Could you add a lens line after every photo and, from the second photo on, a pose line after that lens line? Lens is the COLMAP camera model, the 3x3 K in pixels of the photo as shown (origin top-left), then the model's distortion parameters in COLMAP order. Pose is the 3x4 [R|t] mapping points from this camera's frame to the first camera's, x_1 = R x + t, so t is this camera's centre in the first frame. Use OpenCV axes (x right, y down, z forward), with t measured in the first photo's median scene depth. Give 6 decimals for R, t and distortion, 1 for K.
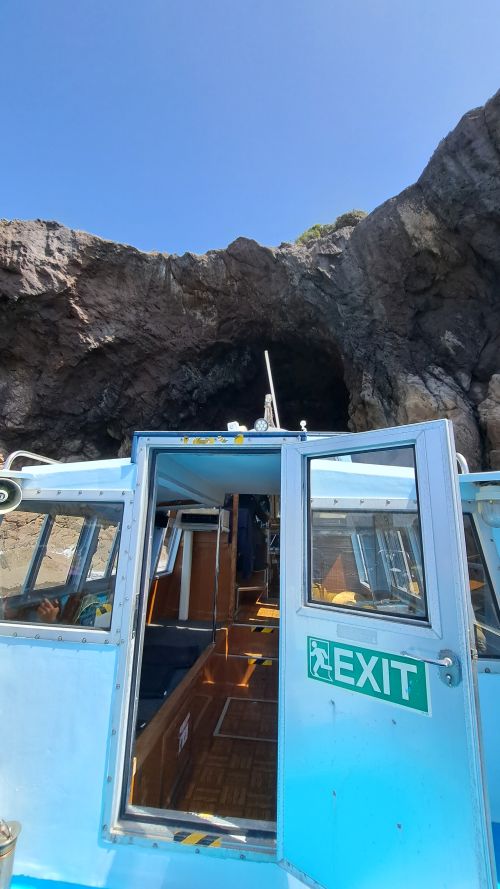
lens RADIAL K [[354.9, 0, 250.0], [0, 354.9, 444.5], [0, 0, 1]] dist [-0.000545, -0.007670]
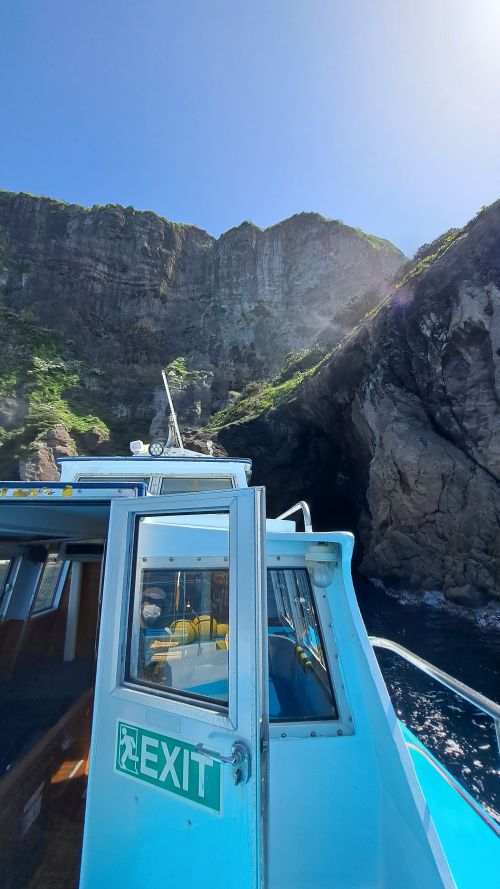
lens RADIAL K [[354.9, 0, 250.0], [0, 354.9, 444.5], [0, 0, 1]] dist [-0.000545, -0.007670]
pose [[0.984898, 0.014689, 0.172510, 0.341366], [-0.011721, 0.999765, -0.018209, -0.155737], [-0.172737, 0.015912, 0.984839, 0.053067]]
